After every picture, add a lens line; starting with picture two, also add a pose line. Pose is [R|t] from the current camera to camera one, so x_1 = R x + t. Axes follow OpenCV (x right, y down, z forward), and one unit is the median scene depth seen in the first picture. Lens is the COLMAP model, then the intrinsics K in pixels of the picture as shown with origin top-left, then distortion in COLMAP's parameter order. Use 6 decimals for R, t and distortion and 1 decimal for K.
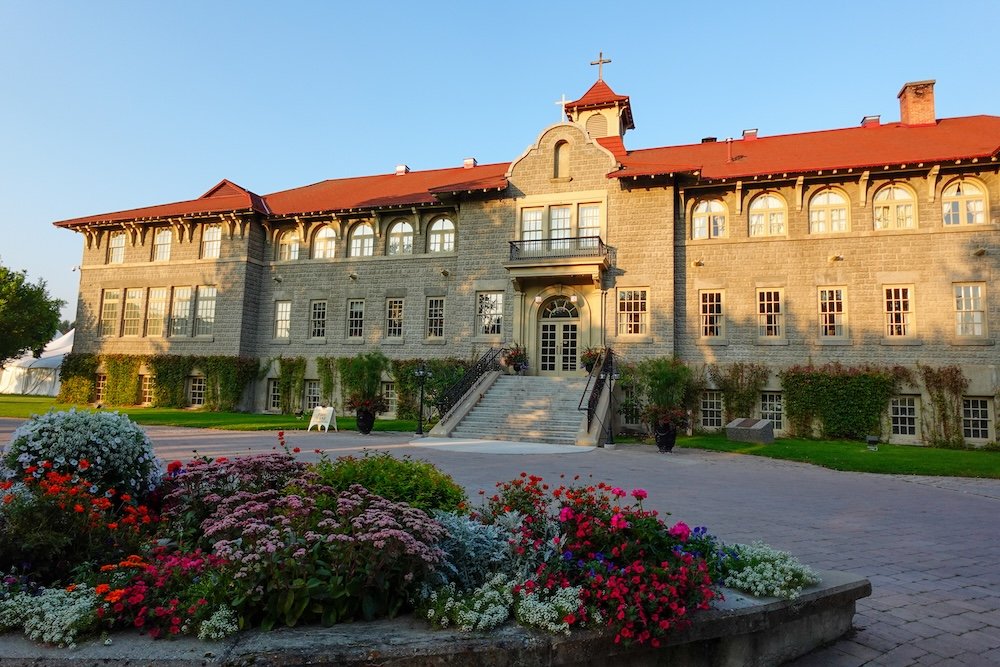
lens RADIAL K [[570.3, 0, 500.0], [0, 570.3, 333.5], [0, 0, 1]] dist [-0.000183, 0.001715]
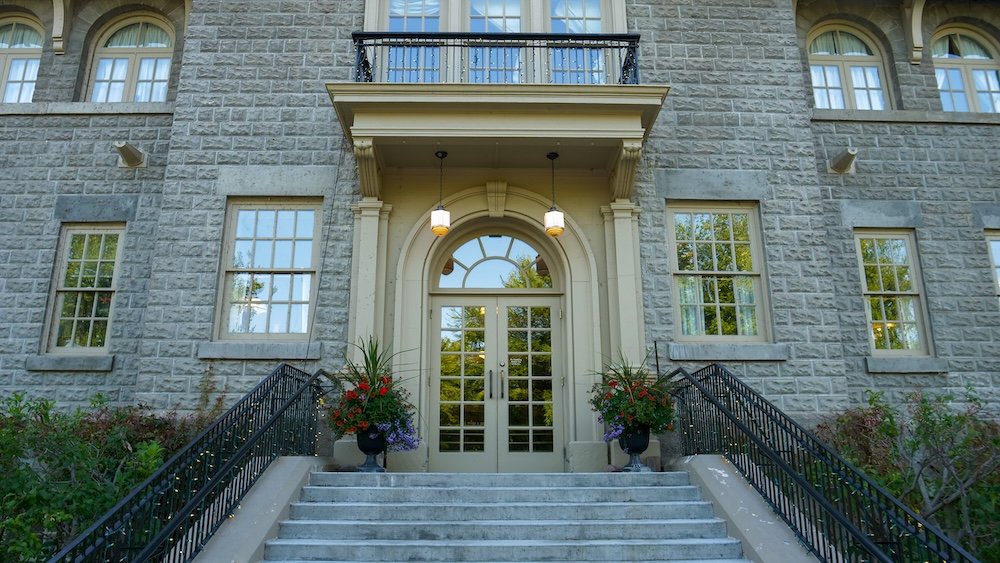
lens RADIAL K [[748.8, 0, 500.0], [0, 748.8, 281.5], [0, 0, 1]] dist [-0.028082, -0.000138]
pose [[0.946131, 0.060820, 0.318021, -0.029452], [-0.006157, 0.985401, -0.170137, 0.042803], [-0.323726, 0.159014, 0.932693, 0.605168]]
